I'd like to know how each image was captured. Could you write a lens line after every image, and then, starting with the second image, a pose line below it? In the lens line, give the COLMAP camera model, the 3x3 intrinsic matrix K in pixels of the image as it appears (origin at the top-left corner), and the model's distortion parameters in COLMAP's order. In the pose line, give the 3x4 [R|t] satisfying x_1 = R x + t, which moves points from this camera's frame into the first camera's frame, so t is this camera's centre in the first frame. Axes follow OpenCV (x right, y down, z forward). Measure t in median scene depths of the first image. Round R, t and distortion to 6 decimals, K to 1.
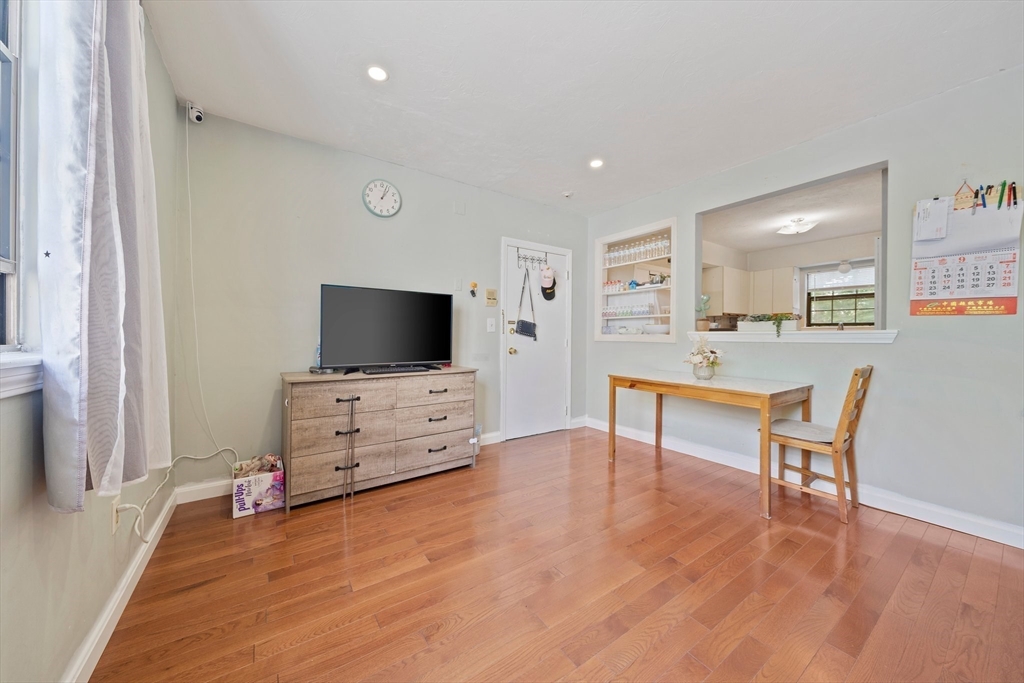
lens RADIAL K [[355.5, 0, 507.6], [0, 355.5, 340.7], [0, 0, 1]] dist [-0.001654, -0.000100]
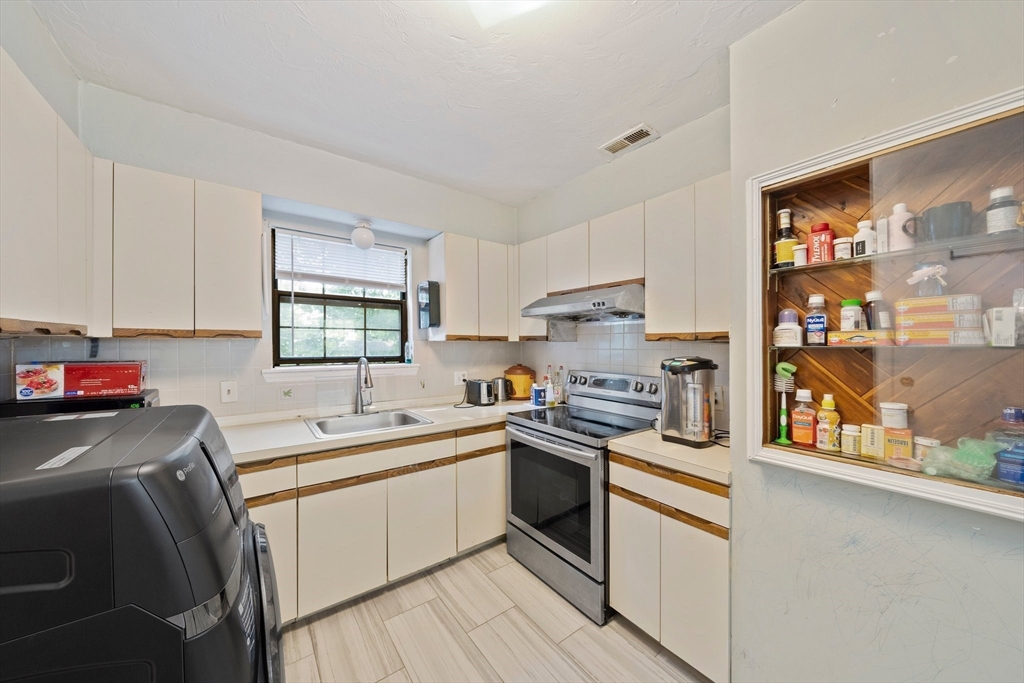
lens RADIAL K [[355.5, 0, 507.6], [0, 355.5, 340.7], [0, 0, 1]] dist [-0.001654, -0.000100]
pose [[-0.032466, 0.002517, 0.999470, 0.939675], [0.011959, 0.999926, -0.002130, -0.133965], [-0.999401, 0.011884, -0.032494, 1.584537]]
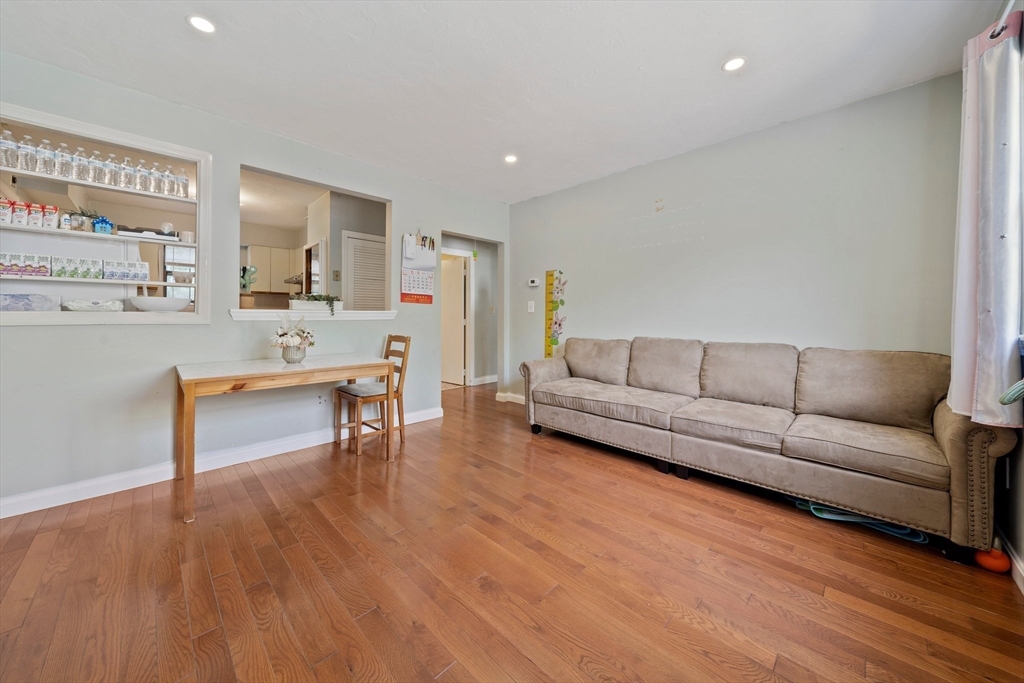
lens RADIAL K [[366.6, 0, 497.9], [0, 366.6, 312.0], [0, 0, 1]] dist [-0.000210, -0.000019]
pose [[-0.167958, 0.003067, 0.985789, -0.468913], [0.009142, 0.999957, -0.001554, -0.014565], [-0.985752, 0.008751, -0.167979, 0.659531]]
